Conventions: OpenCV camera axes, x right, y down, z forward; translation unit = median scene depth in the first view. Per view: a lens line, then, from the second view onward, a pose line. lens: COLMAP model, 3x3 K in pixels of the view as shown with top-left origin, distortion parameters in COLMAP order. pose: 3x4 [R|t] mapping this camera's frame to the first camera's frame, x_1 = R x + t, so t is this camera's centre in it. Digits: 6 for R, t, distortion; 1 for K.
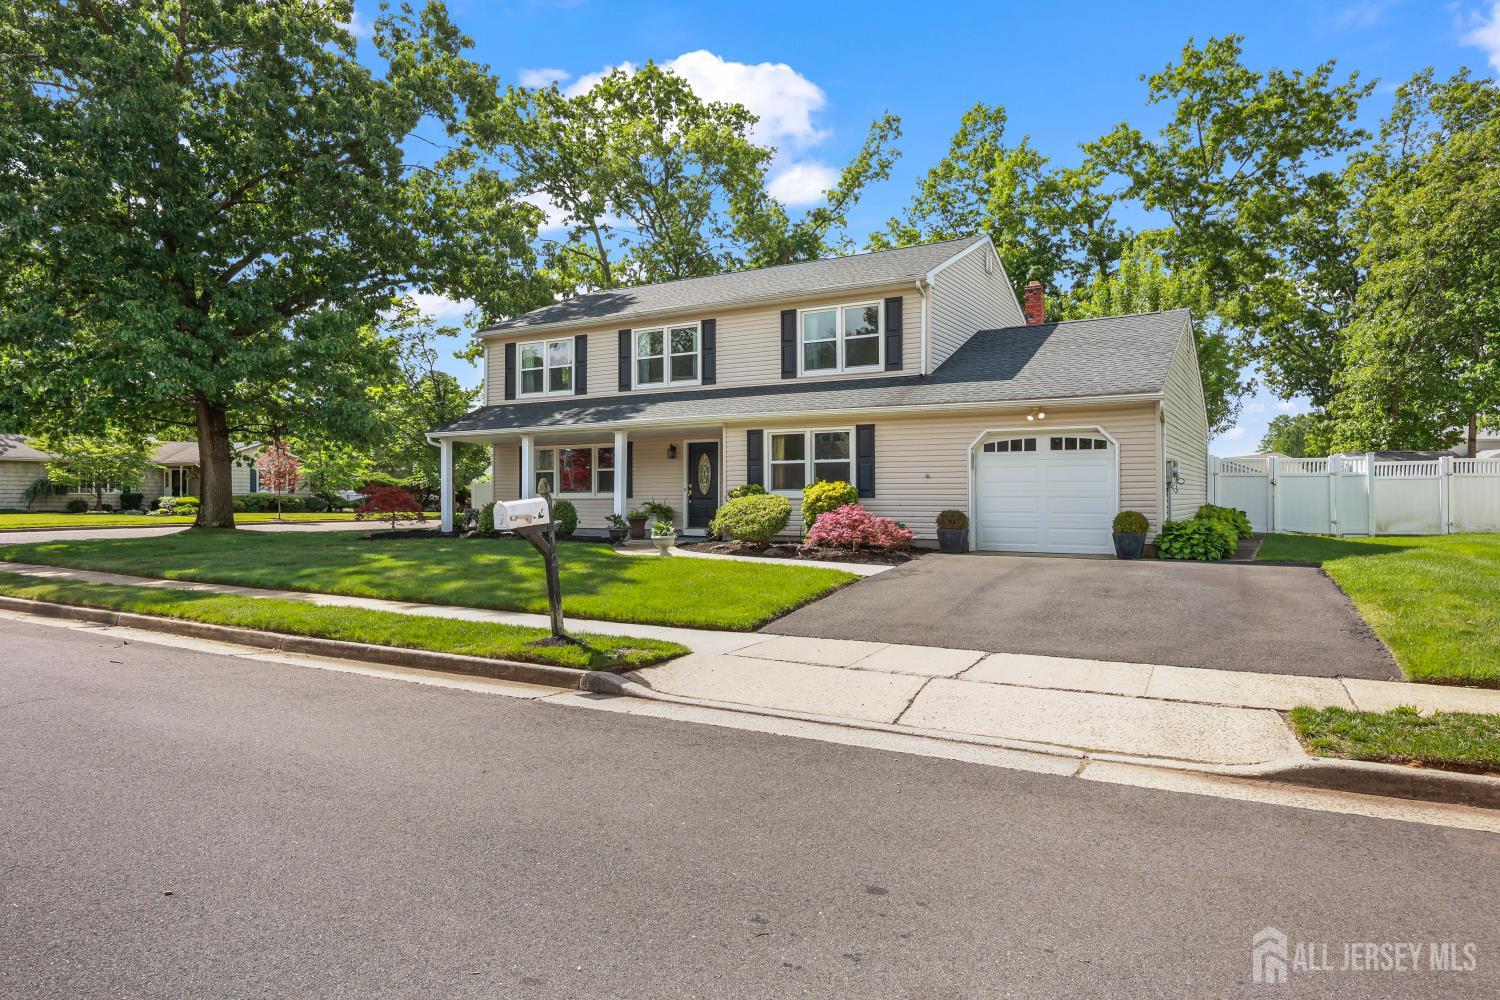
lens RADIAL K [[921.8, 0, 745.7], [0, 921.8, 501.6], [0, 0, 1]] dist [-0.000704, -0.002516]
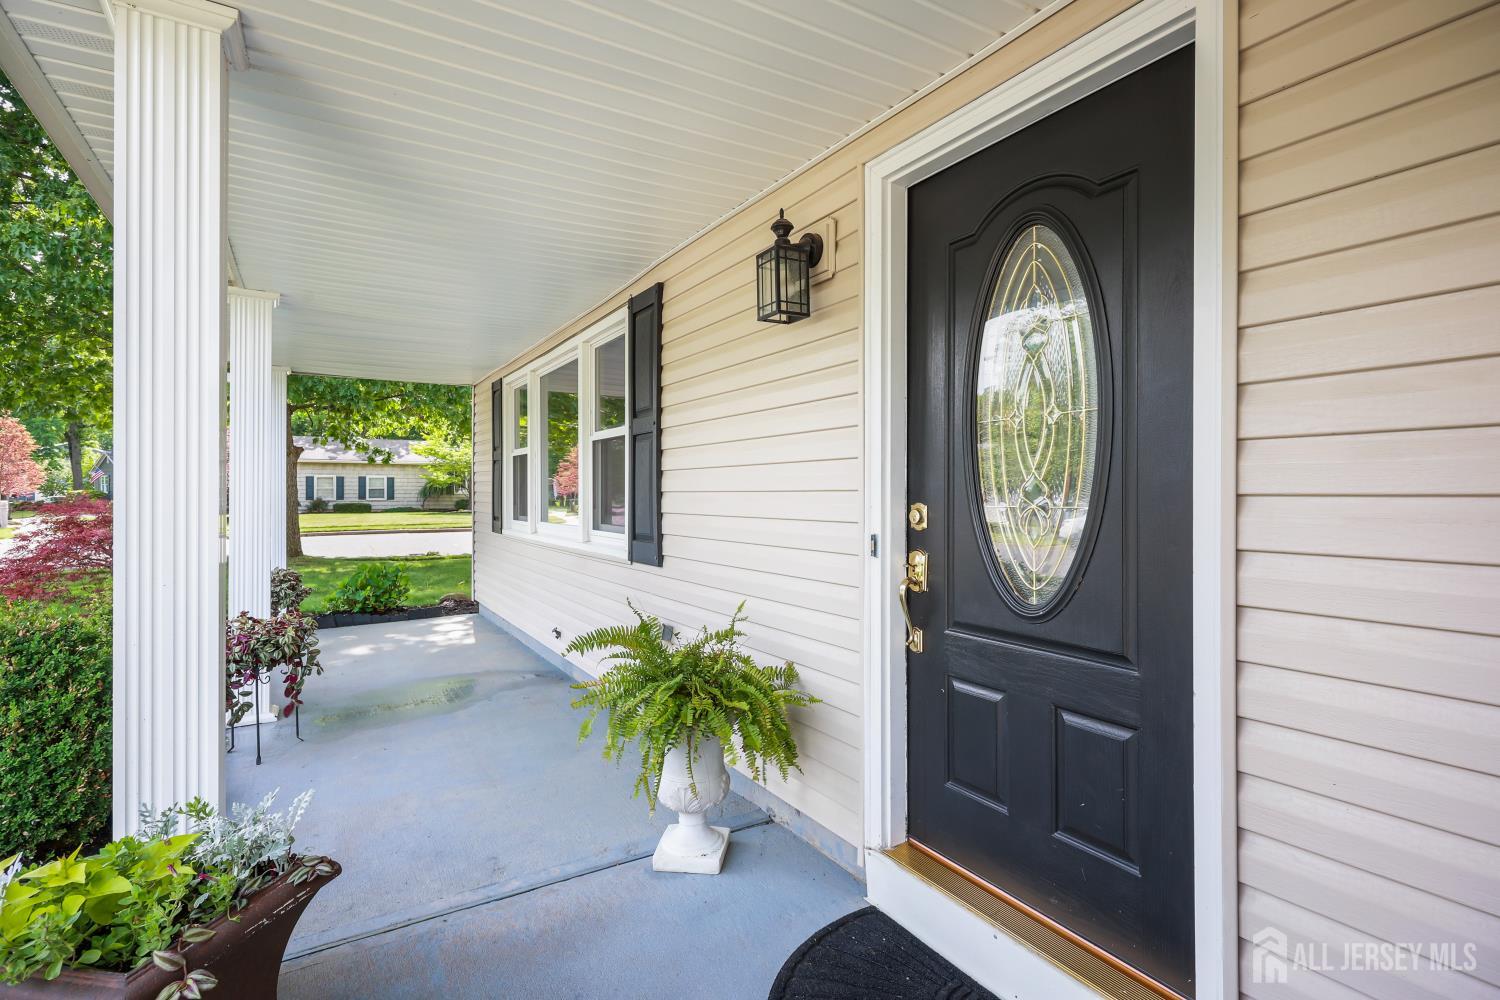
lens RADIAL K [[739.1, 0, 745.1], [0, 739.1, 492.8], [0, 0, 1]] dist [0.004377, 0.000956]
pose [[0.892057, -0.006019, -0.451883, -0.038281], [0.007566, 0.999970, 0.001616, -0.022489], [0.451860, -0.004860, 0.892076, 0.975266]]
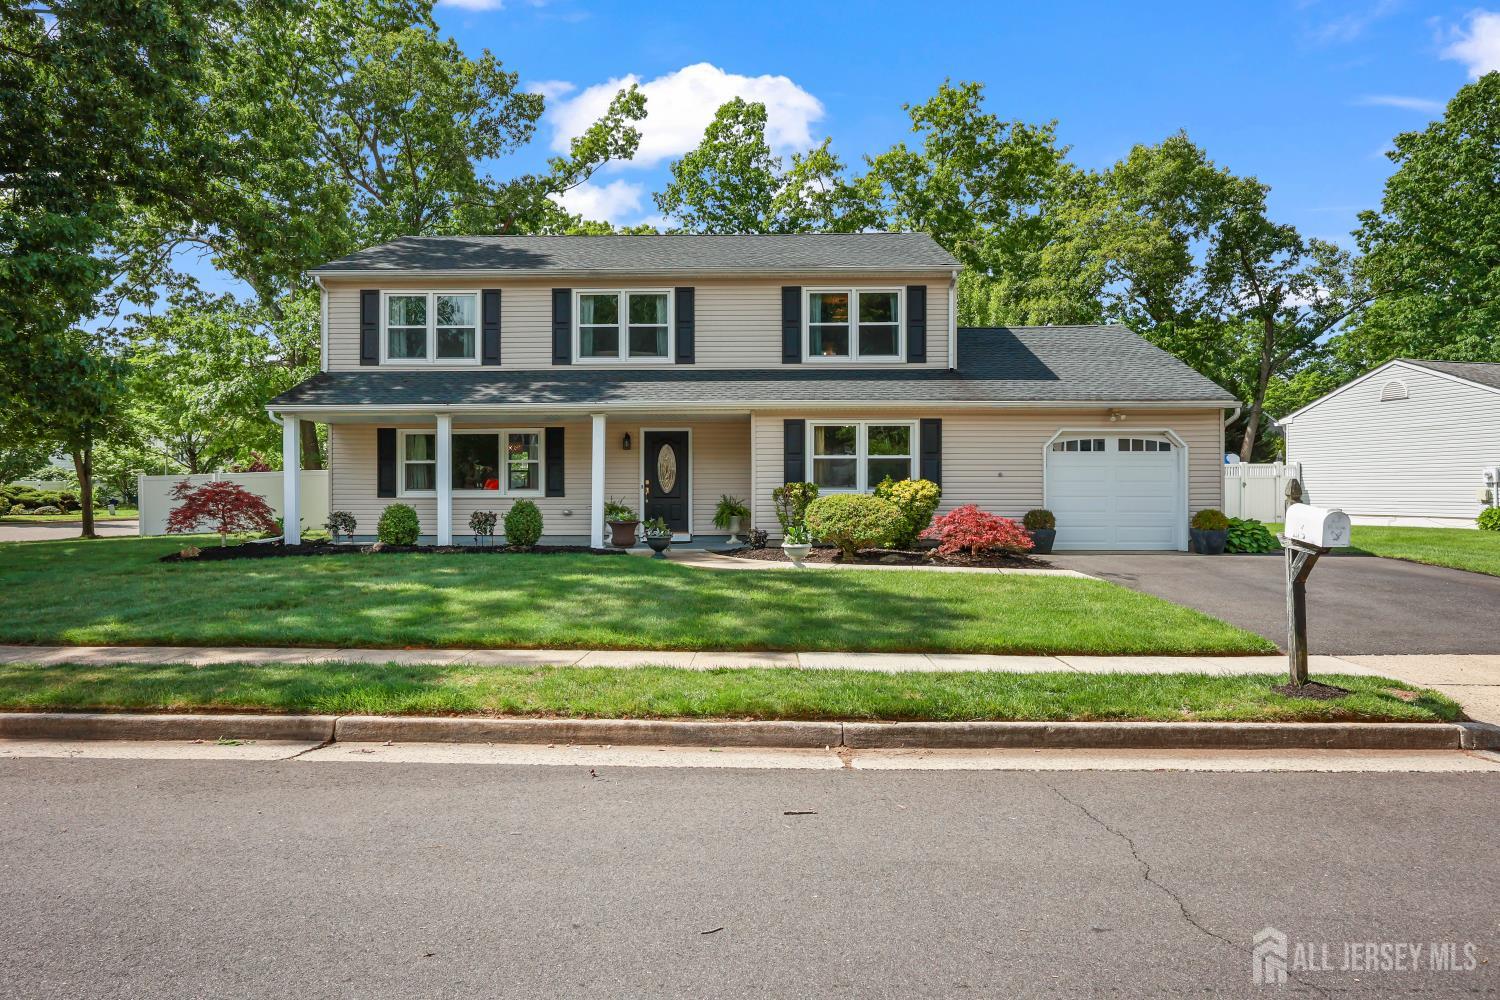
lens RADIAL K [[921.8, 0, 747.6], [0, 921.8, 501.9], [0, 0, 1]] dist [-0.000704, -0.002516]
pose [[0.873949, -0.005157, 0.485990, -0.423885], [0.002281, 0.999976, 0.006510, -0.004954], [-0.486012, -0.004581, 0.873940, 0.237113]]
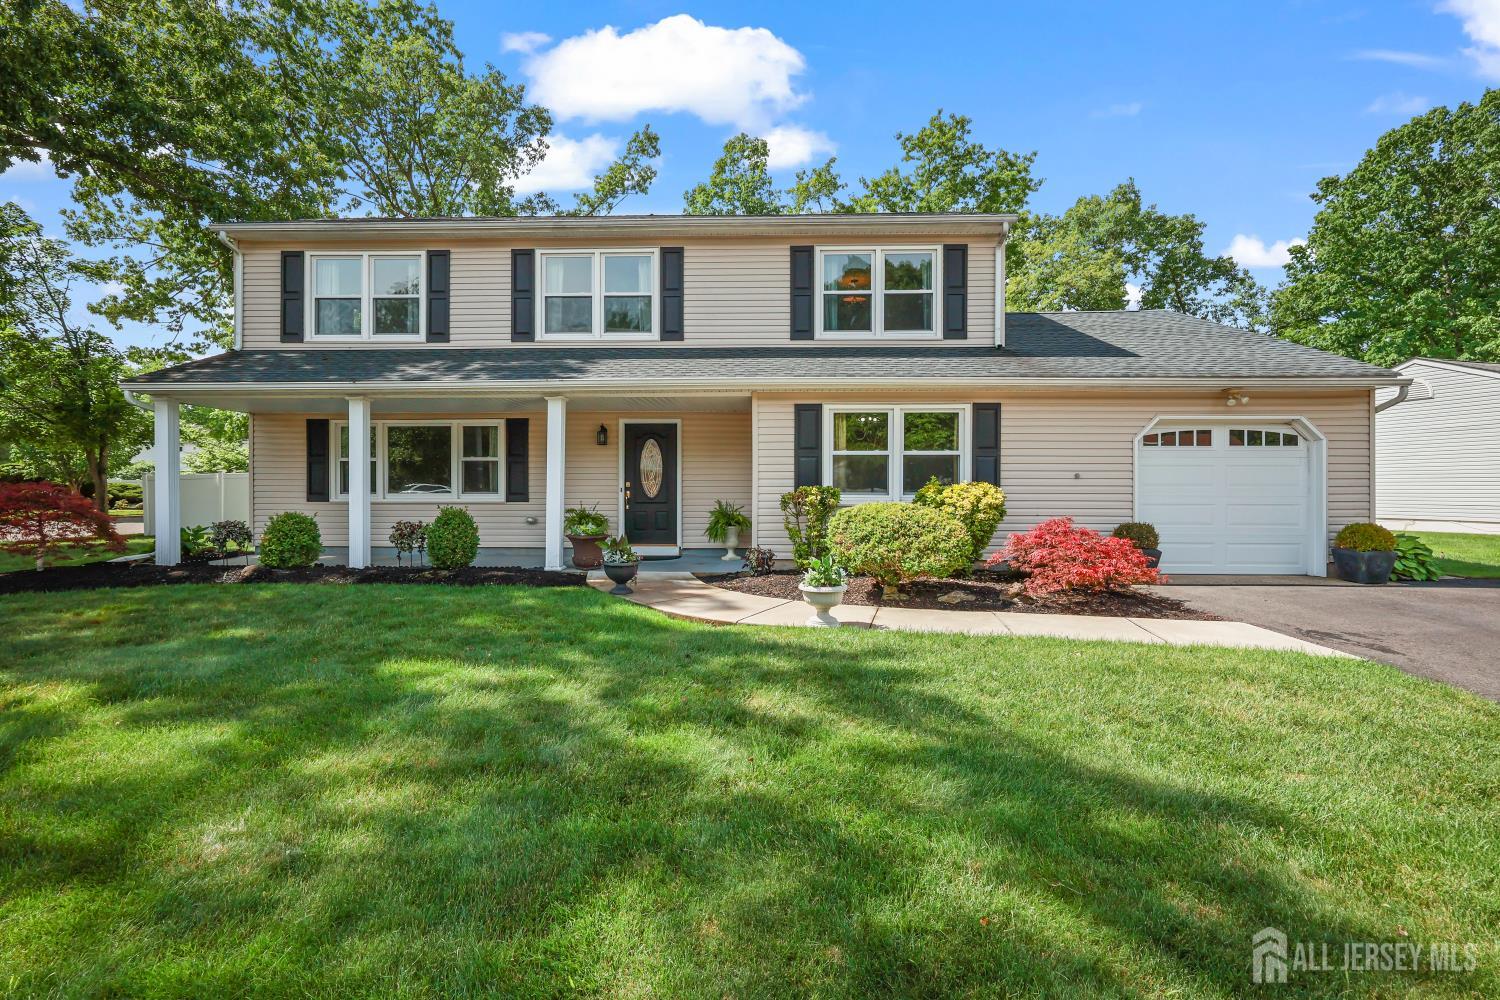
lens RADIAL K [[676.0, 0, 749.9], [0, 676.0, 496.4], [0, 0, 1]] dist [0.003165, 0.000334]
pose [[0.875713, -0.003299, 0.482821, -0.248587], [0.000055, 0.999977, 0.006732, -0.012542], [-0.482832, -0.005869, 0.875693, 0.545280]]
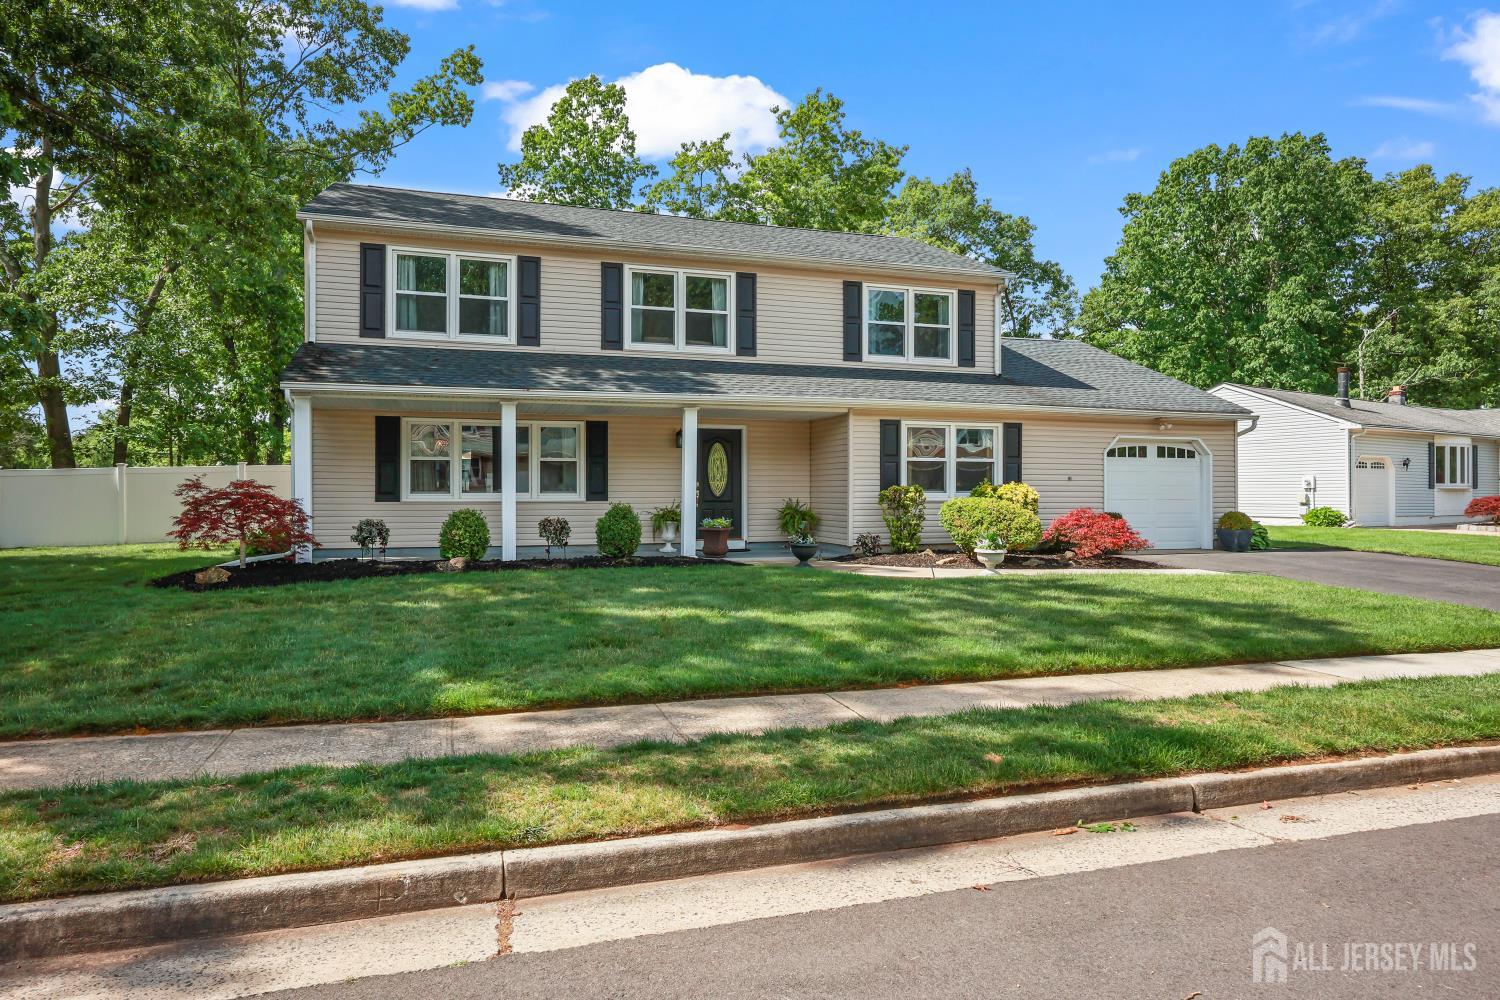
lens RADIAL K [[921.8, 0, 752.6], [0, 921.8, 496.5], [0, 0, 1]] dist [-0.000704, -0.002516]
pose [[0.657634, -0.000207, 0.753338, -0.657635], [0.003017, 0.999993, -0.002359, -0.005907], [-0.753332, 0.003824, 0.657629, 0.504137]]
